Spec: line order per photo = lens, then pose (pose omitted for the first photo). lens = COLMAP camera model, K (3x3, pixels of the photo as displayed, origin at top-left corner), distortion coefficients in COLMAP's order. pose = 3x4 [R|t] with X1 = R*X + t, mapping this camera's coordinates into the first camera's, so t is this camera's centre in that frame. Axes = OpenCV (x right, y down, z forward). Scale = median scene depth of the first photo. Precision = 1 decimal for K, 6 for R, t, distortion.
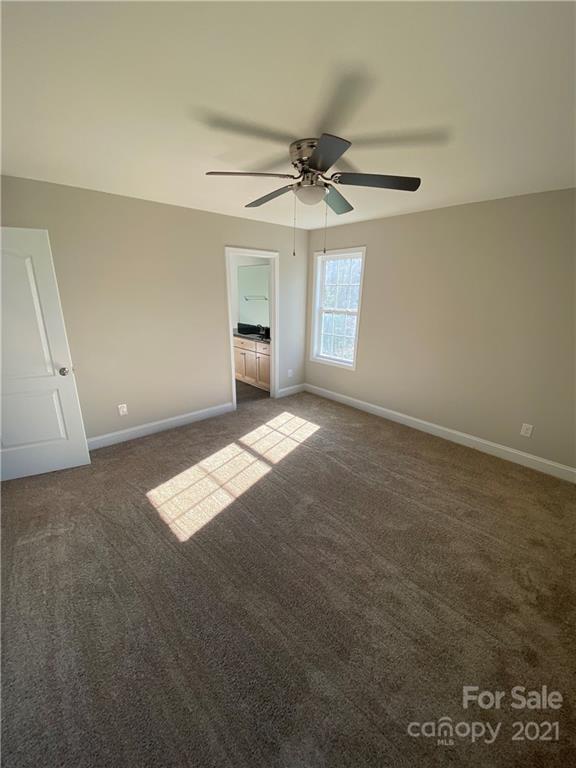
lens RADIAL K [[305.7, 0, 288.8], [0, 305.7, 387.5], [0, 0, 1]] dist [0.016102, -0.018043]
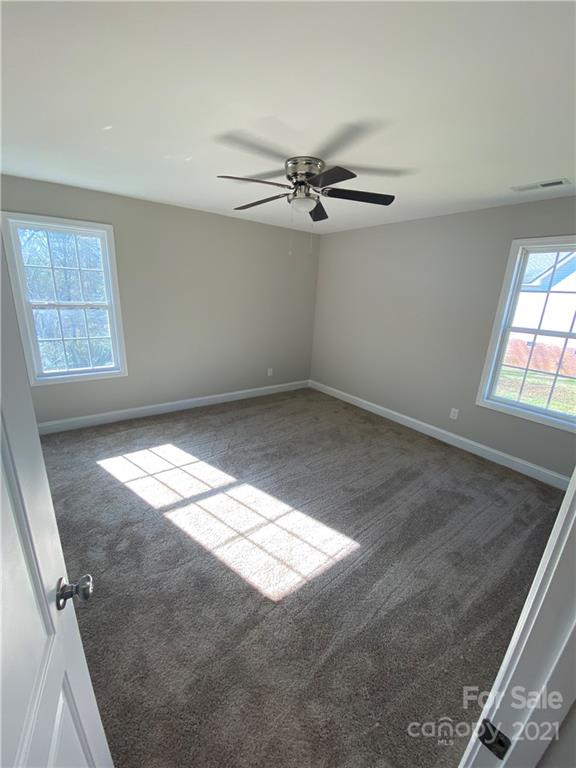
lens RADIAL K [[319.1, 0, 286.4], [0, 319.1, 383.6], [0, 0, 1]] dist [0.022687, -0.021010]
pose [[0.089671, -0.295823, 0.951025, -0.786501], [0.252065, 0.930525, 0.265680, -0.213421], [-0.963547, 0.215897, 0.158008, 0.612703]]
